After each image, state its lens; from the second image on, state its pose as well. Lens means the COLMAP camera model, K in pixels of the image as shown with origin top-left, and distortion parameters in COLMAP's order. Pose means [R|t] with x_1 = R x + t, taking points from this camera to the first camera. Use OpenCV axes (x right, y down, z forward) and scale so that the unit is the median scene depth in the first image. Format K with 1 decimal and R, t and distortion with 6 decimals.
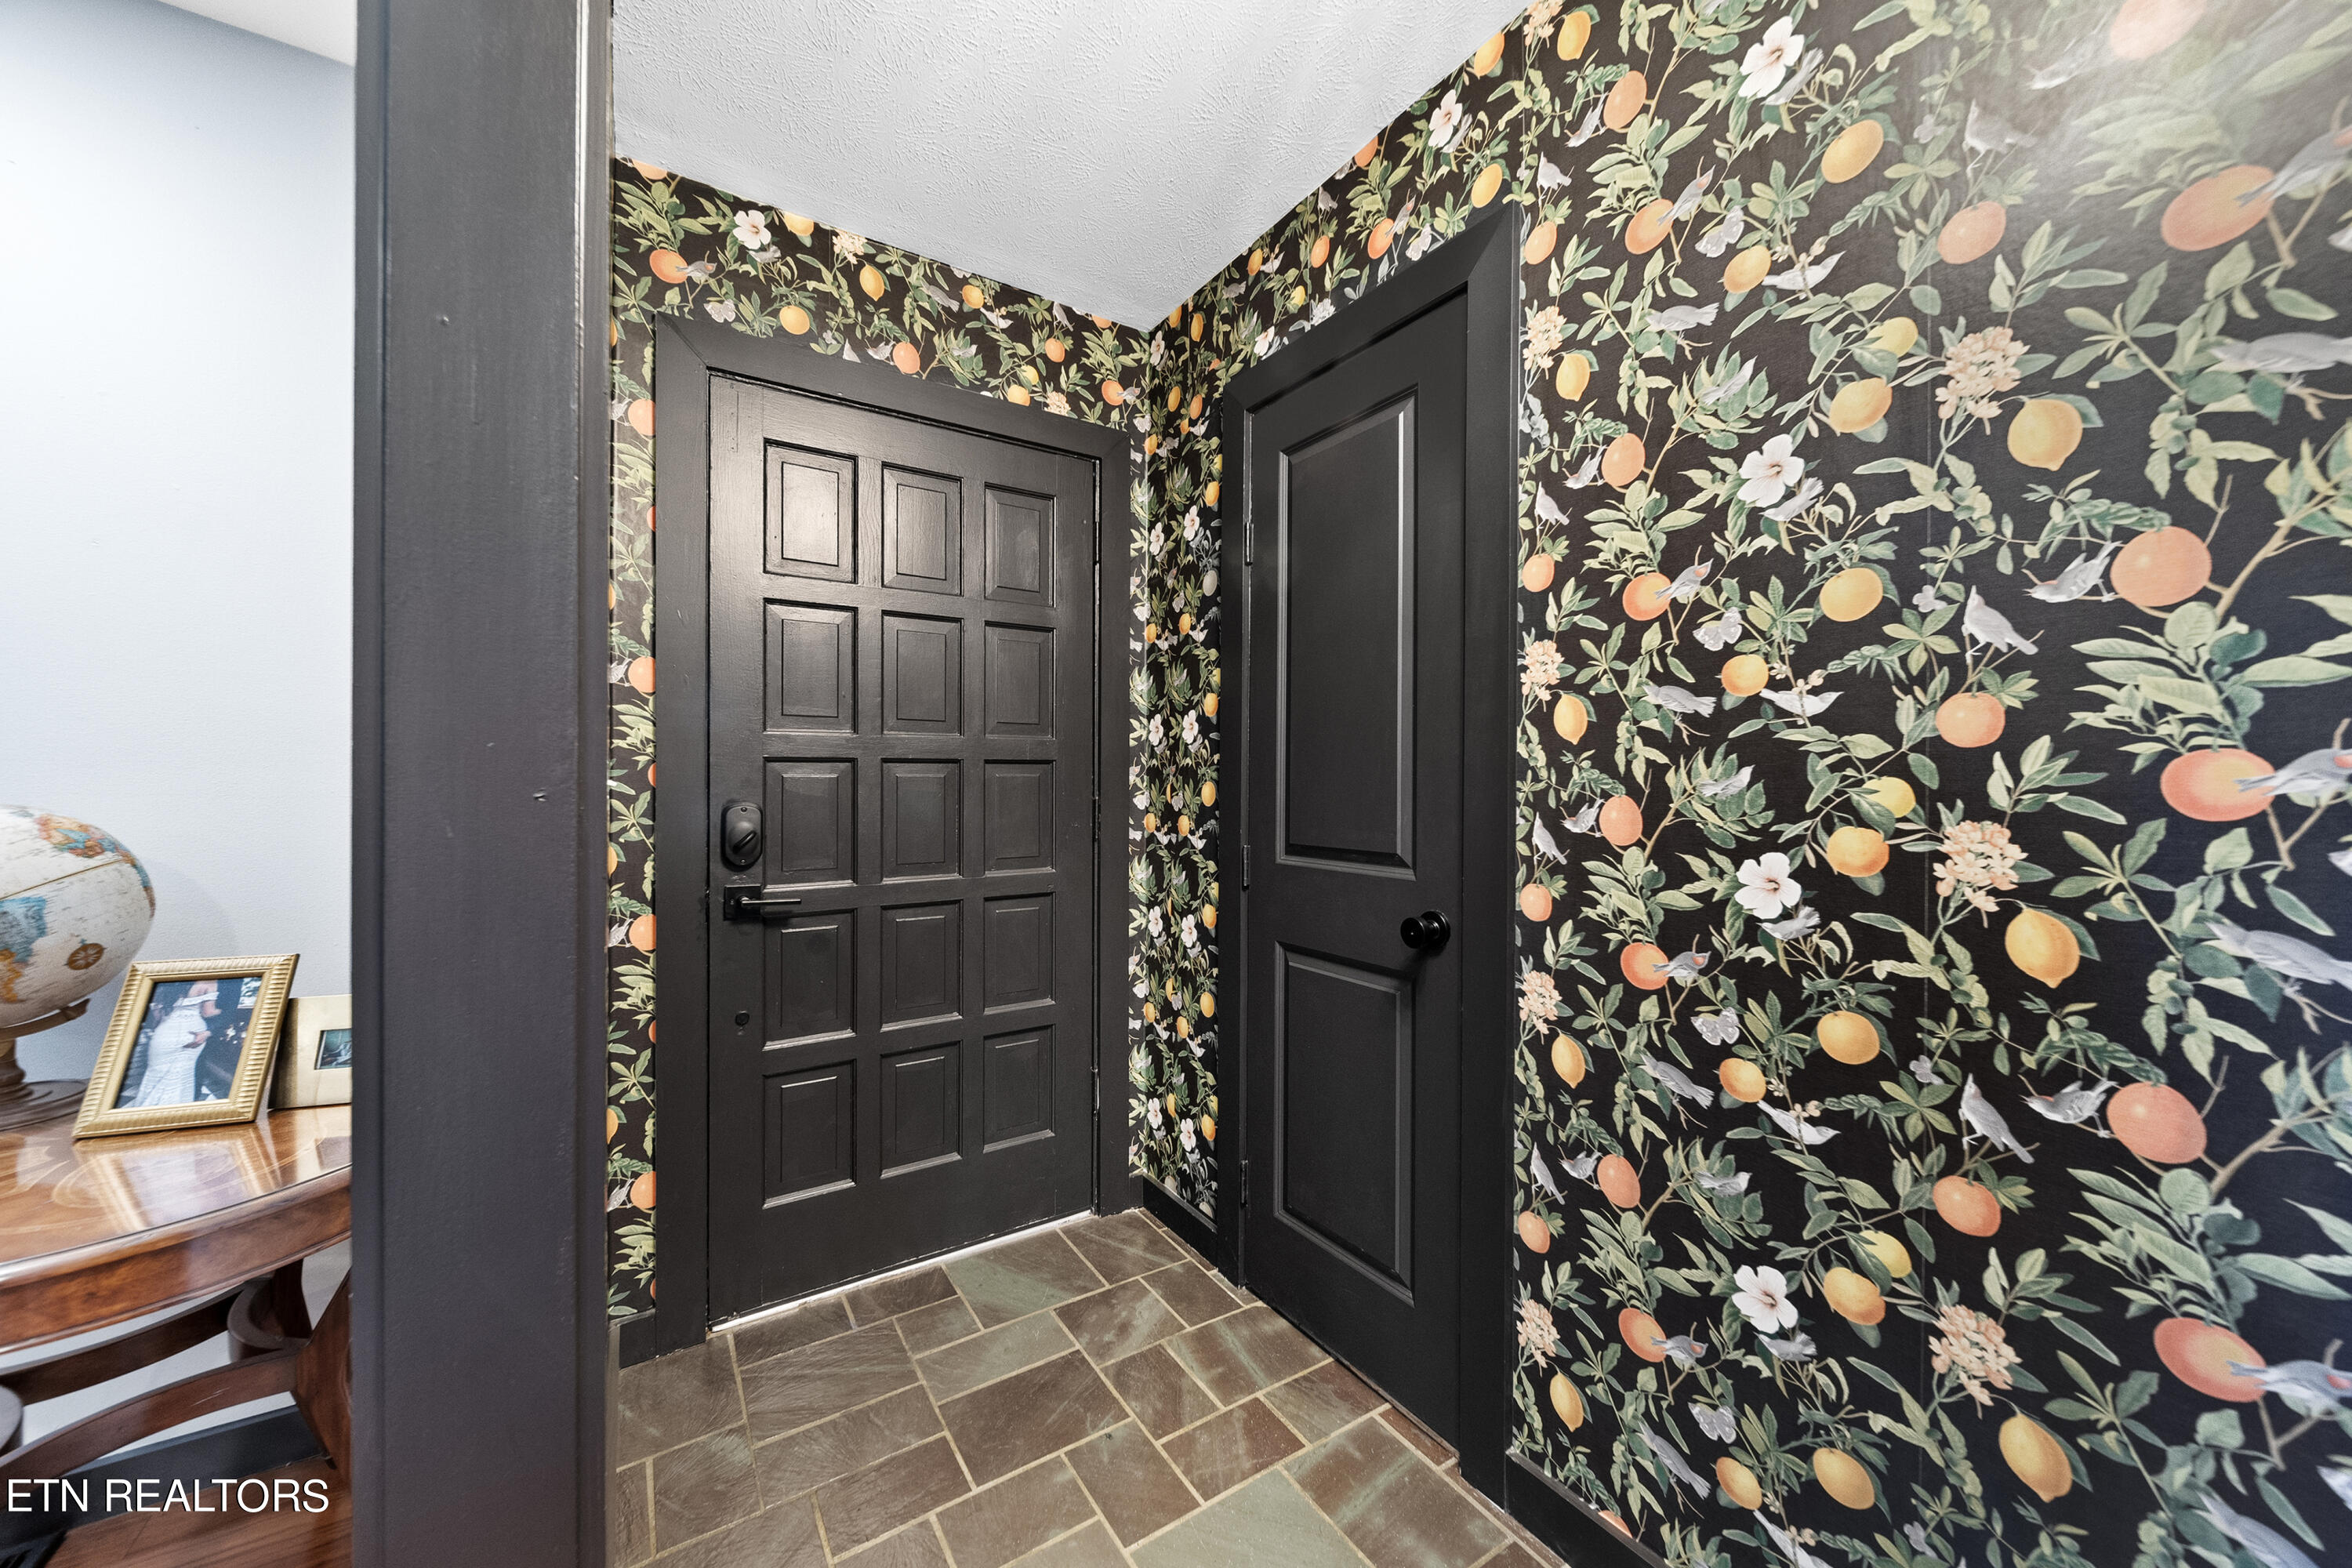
lens RADIAL K [[835.4, 0, 1176.5], [0, 835.4, 781.9], [0, 0, 1]] dist [0.000692, -0.000104]
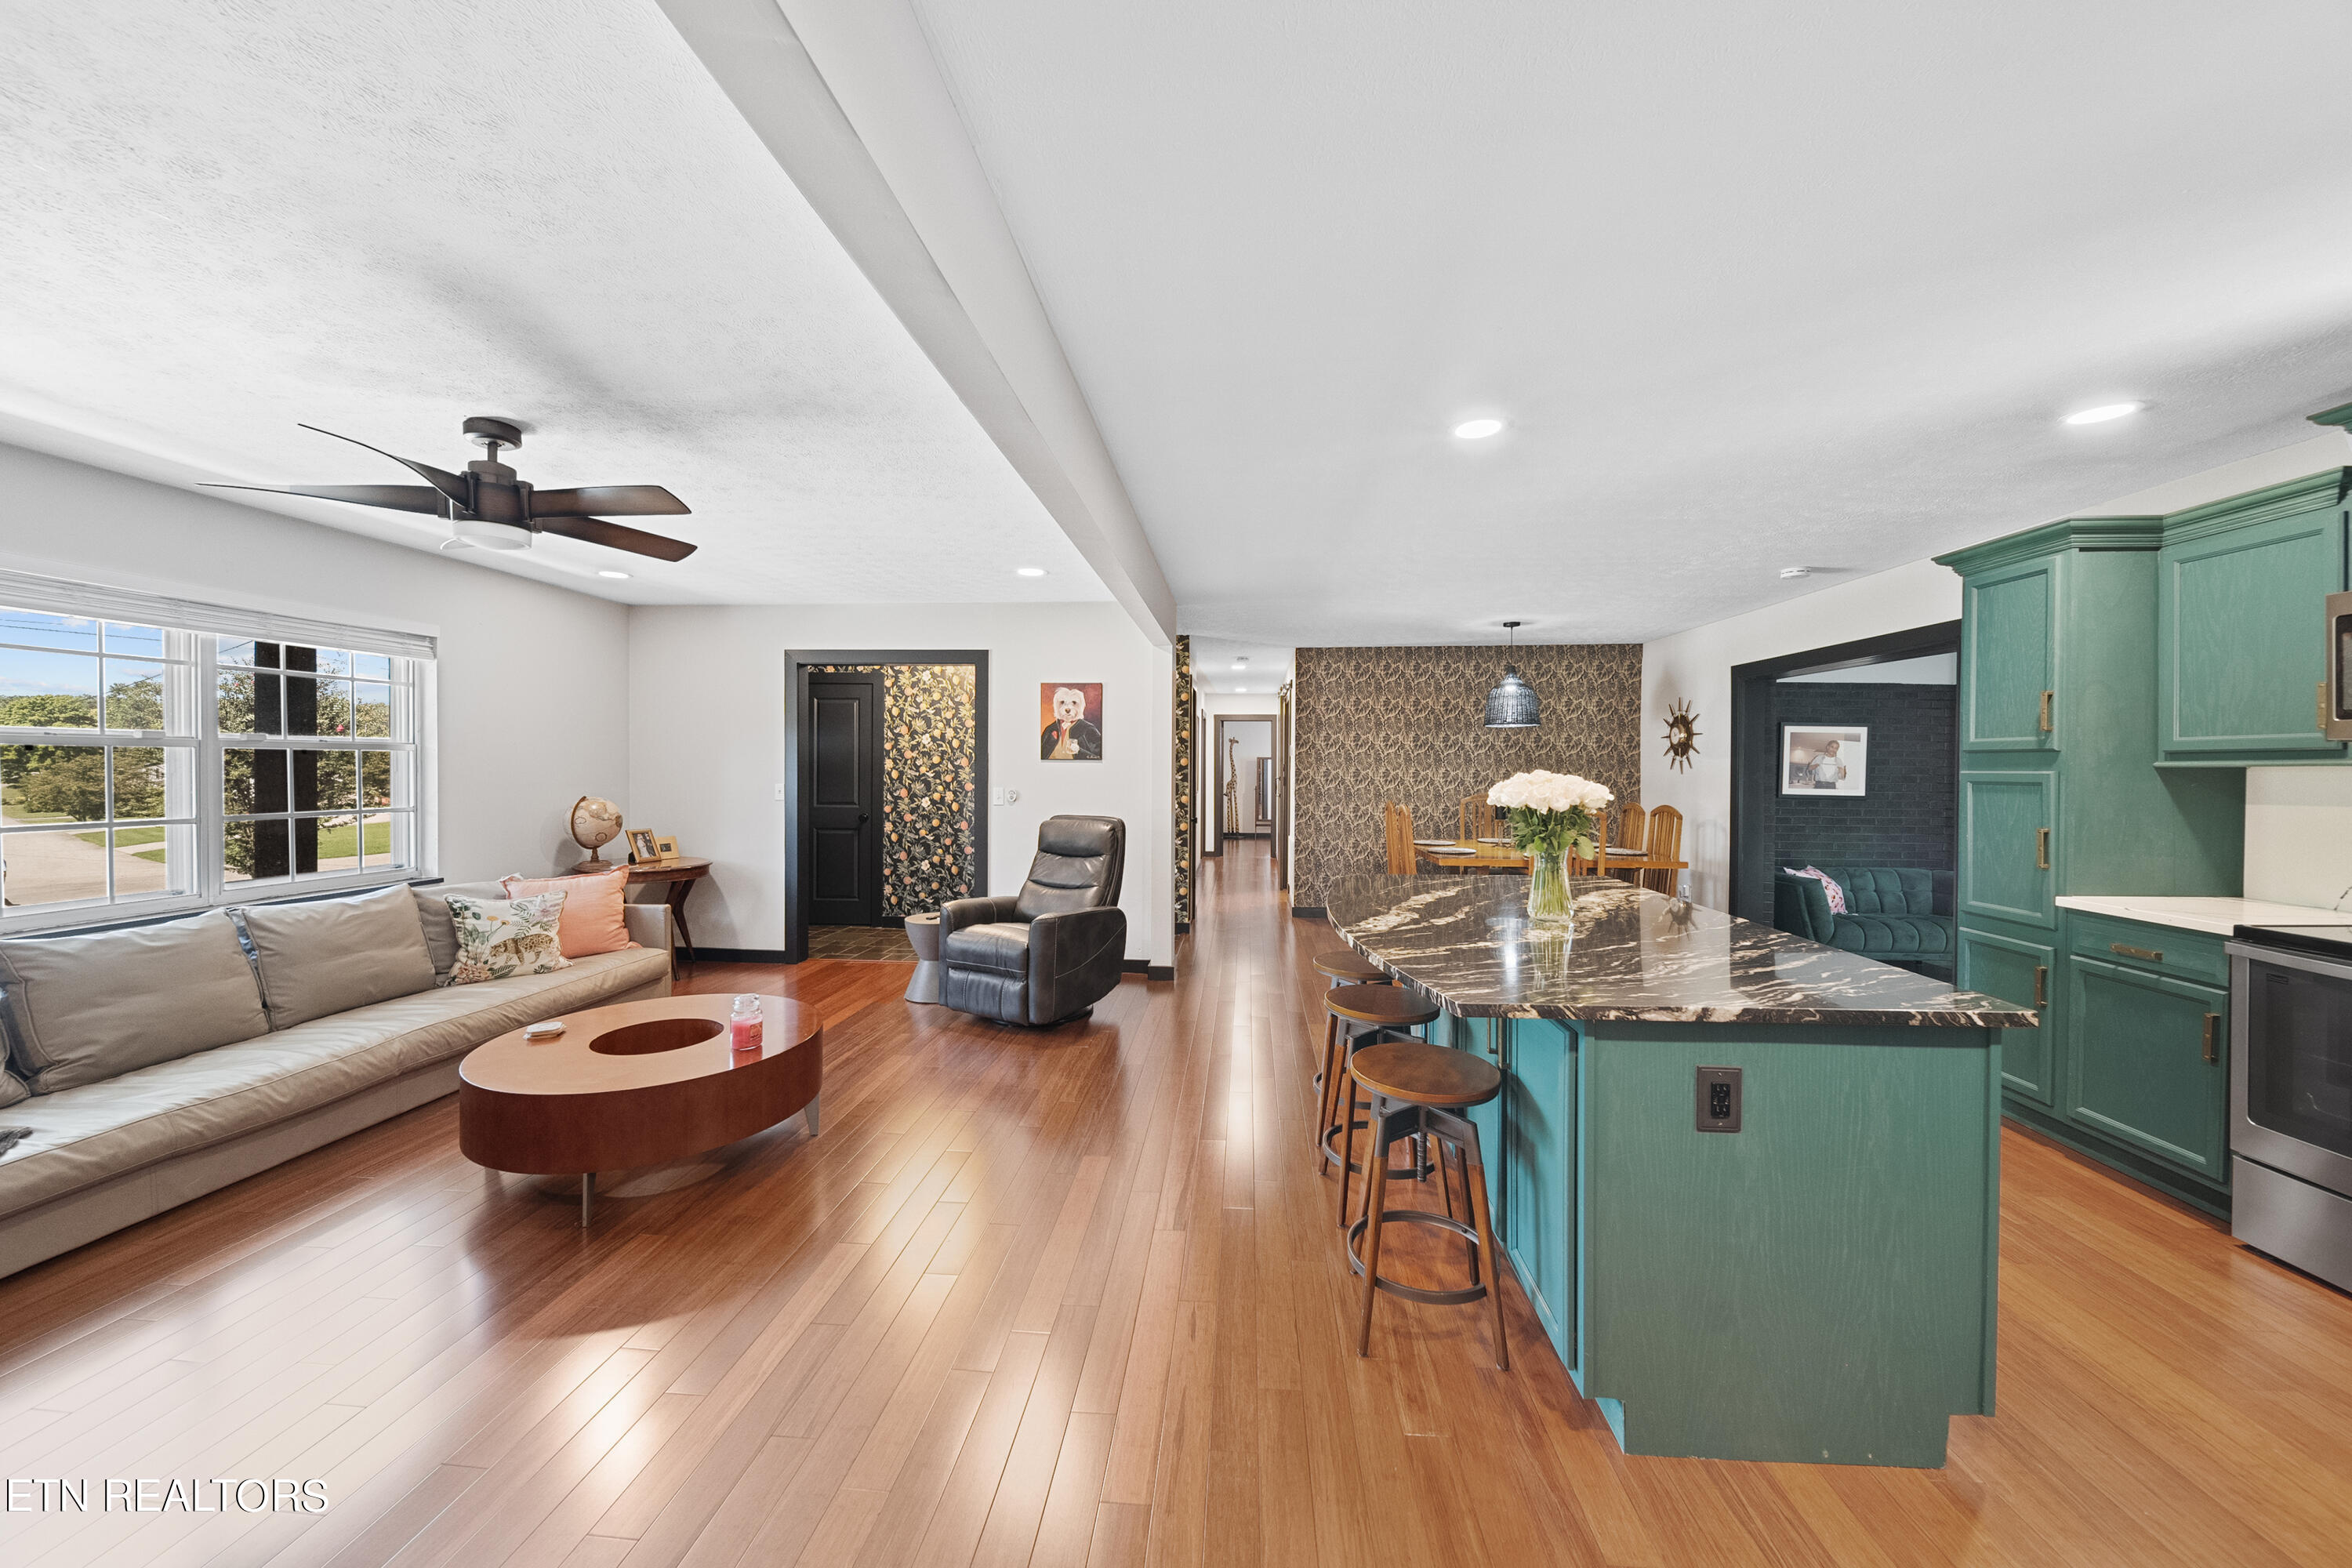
lens RADIAL K [[835.4, 0, 1182.4], [0, 835.4, 775.7], [0, 0, 1]] dist [0.000692, -0.000104]
pose [[0.600017, -0.005673, 0.799967, -3.044076], [-0.004197, 0.999939, 0.010240, -0.145579], [-0.799976, -0.009502, 0.599956, -4.156666]]
